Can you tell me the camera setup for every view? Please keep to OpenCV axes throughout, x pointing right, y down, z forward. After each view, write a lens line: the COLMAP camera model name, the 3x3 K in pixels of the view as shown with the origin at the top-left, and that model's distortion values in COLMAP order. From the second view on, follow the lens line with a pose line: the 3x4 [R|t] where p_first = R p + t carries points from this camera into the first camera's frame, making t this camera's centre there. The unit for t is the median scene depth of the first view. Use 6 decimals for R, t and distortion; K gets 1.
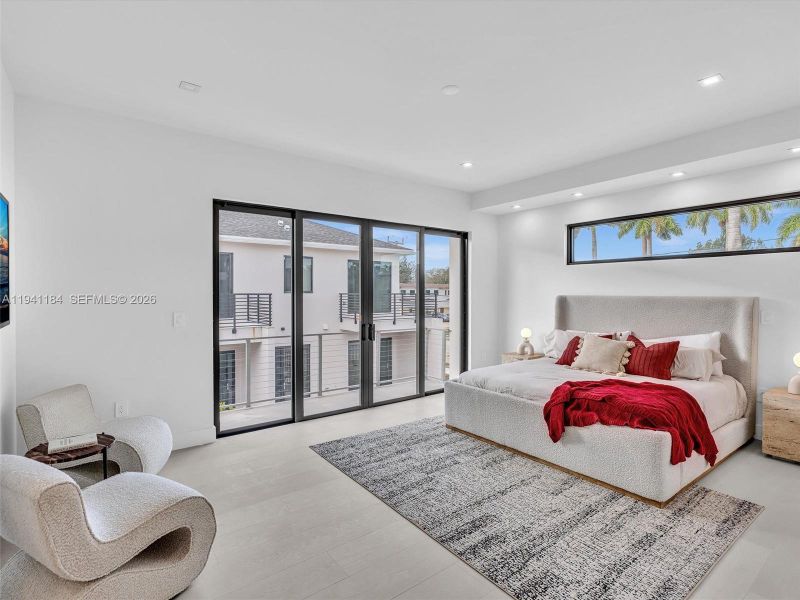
lens RADIAL K [[403.7, 0, 400.0], [0, 403.7, 300.0], [0, 0, 1]] dist [0.002470, 0.000521]
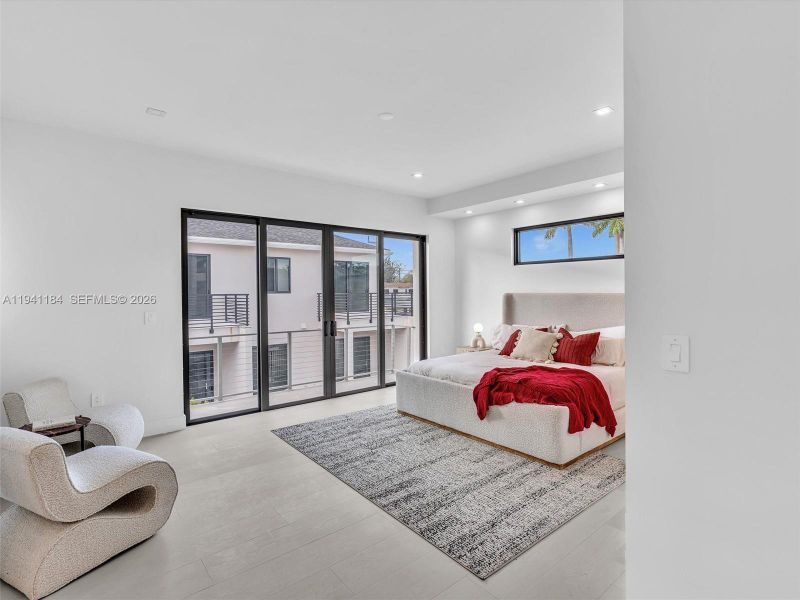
lens RADIAL K [[403.7, 0, 400.0], [0, 403.7, 300.0], [0, 0, 1]] dist [0.002470, 0.000521]
pose [[0.999243, -0.010181, 0.037547, 0.095622], [0.010104, 0.999946, 0.002229, 0.002963], [-0.037567, -0.001848, 0.999292, -0.130559]]
